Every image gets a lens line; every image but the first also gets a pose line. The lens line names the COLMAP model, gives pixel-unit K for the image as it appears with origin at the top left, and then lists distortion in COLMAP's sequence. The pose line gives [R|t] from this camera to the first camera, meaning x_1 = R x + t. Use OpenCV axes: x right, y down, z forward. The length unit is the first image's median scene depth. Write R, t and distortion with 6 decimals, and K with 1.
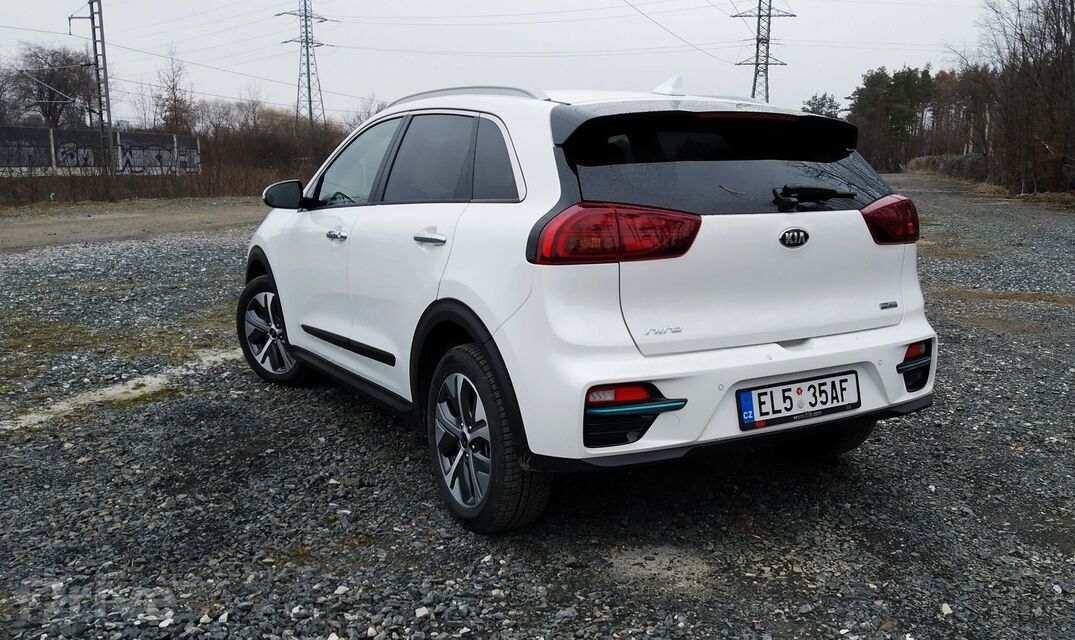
lens RADIAL K [[1042.6, 0, 517.0], [0, 1042.6, 313.1], [0, 0, 1]] dist [0.015458, 0.006147]
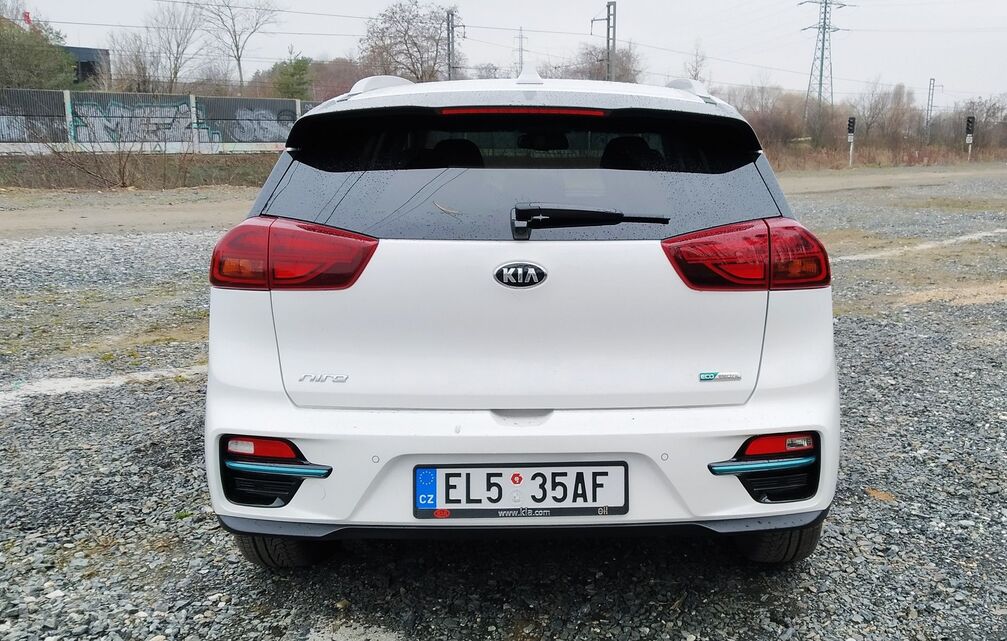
lens RADIAL K [[934.2, 0, 506.6], [0, 934.2, 295.5], [0, 0, 1]] dist [0.065506, -0.002966]
pose [[0.868512, 0.086306, -0.488096, 0.567161], [-0.077208, 0.996261, 0.038778, -0.080136], [0.489618, 0.004006, 0.871928, 0.397225]]
